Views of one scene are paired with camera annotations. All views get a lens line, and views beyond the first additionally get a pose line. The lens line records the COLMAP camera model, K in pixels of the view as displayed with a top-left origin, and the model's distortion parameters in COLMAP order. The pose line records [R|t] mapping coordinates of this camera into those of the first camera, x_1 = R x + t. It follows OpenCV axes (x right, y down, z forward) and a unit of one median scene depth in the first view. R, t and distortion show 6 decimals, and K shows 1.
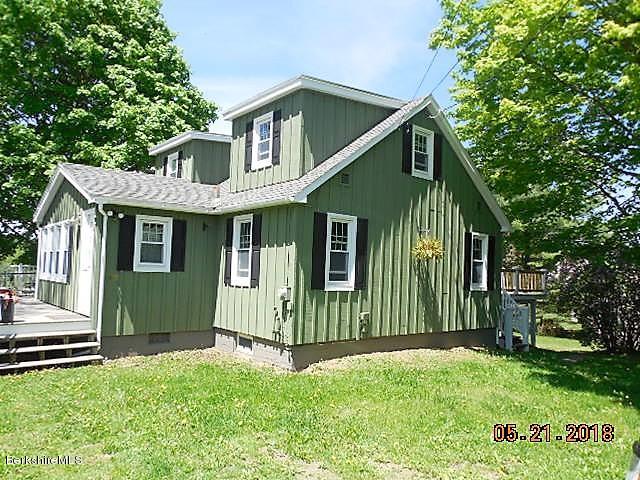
lens RADIAL K [[485.9, 0, 315.9], [0, 485.9, 244.0], [0, 0, 1]] dist [0.008413, 0.001976]
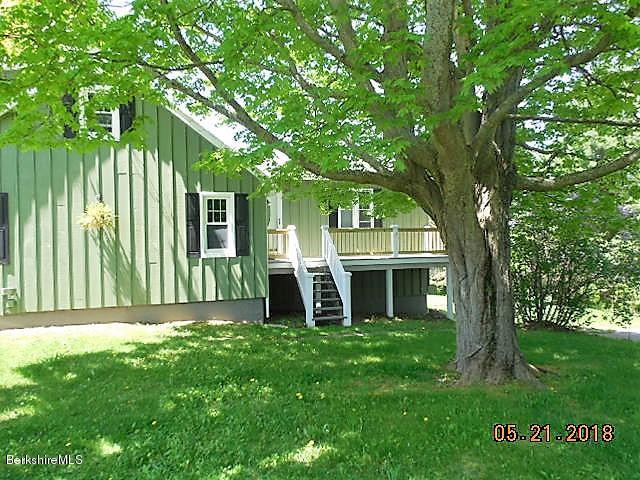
lens RADIAL K [[485.9, 0, 318.2], [0, 485.9, 242.1], [0, 0, 1]] dist [0.008413, 0.001976]
pose [[0.932527, -0.061147, -0.355887, 0.935131], [0.080921, 0.995880, 0.040928, 0.053740], [0.351918, -0.066965, 0.933632, 0.272637]]
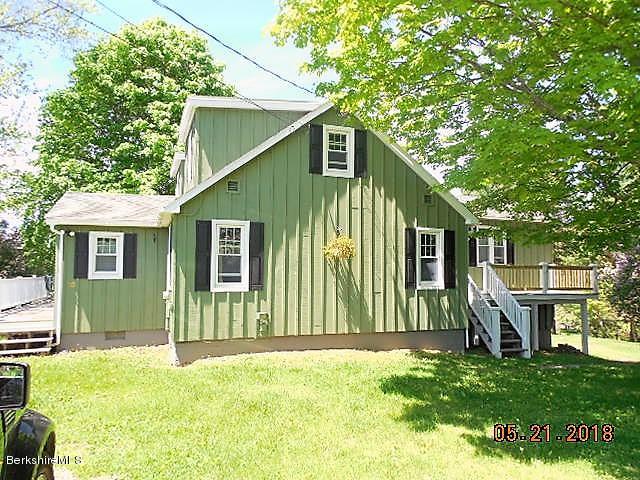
lens RADIAL K [[485.9, 0, 317.9], [0, 485.9, 243.6], [0, 0, 1]] dist [0.008413, 0.001976]
pose [[0.943105, -0.052019, -0.328402, 0.504642], [0.049037, 0.998646, -0.017361, 0.015892], [0.328860, 0.000270, 0.944379, 0.049198]]
